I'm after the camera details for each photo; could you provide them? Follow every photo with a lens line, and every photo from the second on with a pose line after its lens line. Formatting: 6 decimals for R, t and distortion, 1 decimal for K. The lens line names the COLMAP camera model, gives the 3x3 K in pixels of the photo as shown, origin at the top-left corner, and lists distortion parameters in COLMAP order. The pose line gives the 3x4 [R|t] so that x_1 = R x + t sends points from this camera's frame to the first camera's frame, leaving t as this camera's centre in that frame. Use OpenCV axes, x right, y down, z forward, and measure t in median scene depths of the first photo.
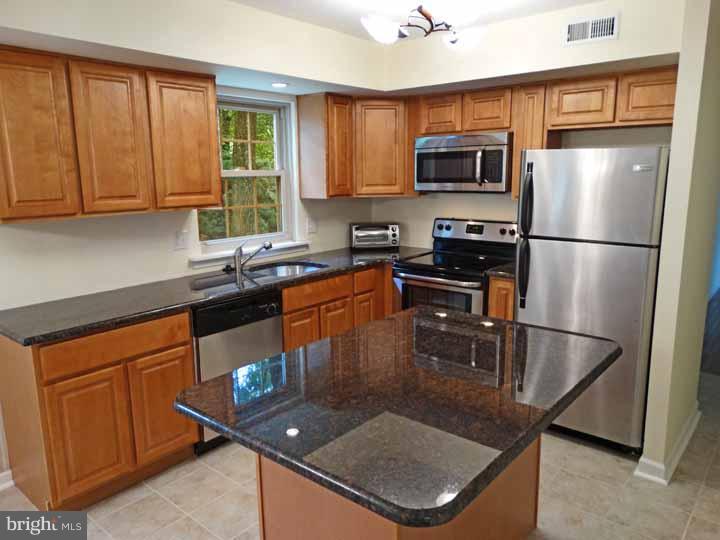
lens RADIAL K [[528.6, 0, 349.4], [0, 528.6, 271.5], [0, 0, 1]] dist [0.003726, -0.000369]
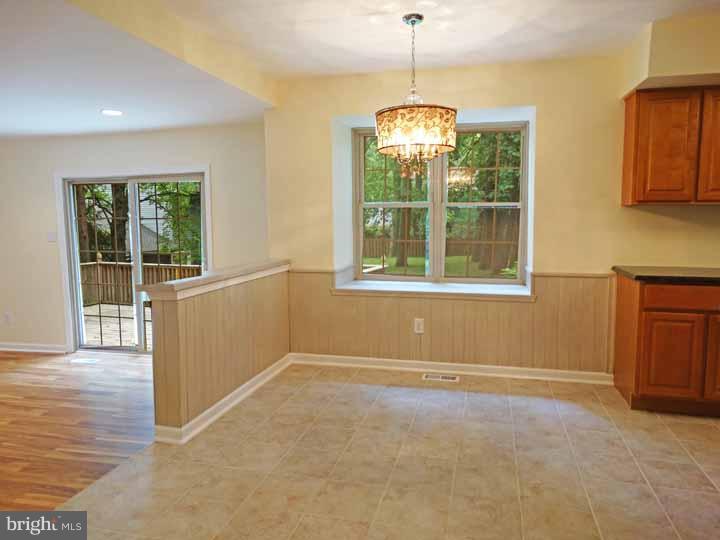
lens RADIAL K [[496.1, 0, 360.0], [0, 496.1, 270.0], [0, 0, 1]] dist [-0.000066, -0.002154]
pose [[0.442316, 0.109275, -0.890177, 0.192561], [-0.162476, 0.985889, 0.040293, 0.111354], [0.882019, 0.126810, 0.453829, -0.226035]]
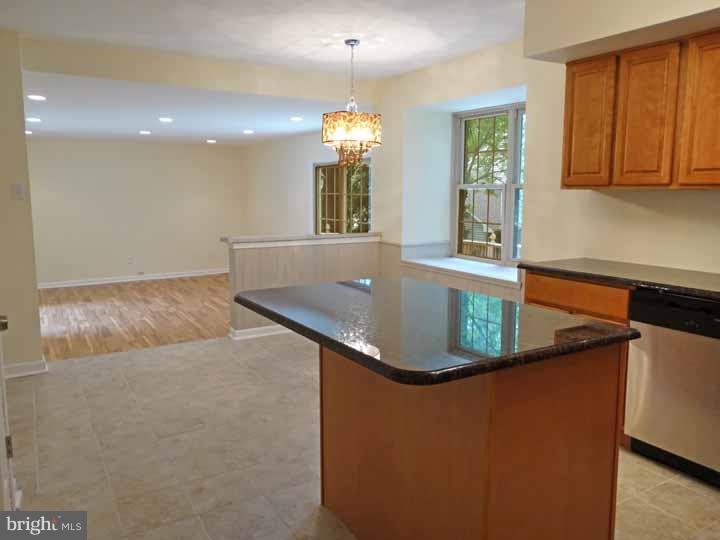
lens RADIAL K [[597.4, 0, 359.9], [0, 597.4, 265.9], [0, 0, 1]] dist [-0.008412, -0.002422]
pose [[-0.346703, 0.128068, -0.929191, 0.681098], [-0.169772, 0.965705, 0.196446, -0.075547], [0.922483, 0.225859, -0.313071, 0.691102]]
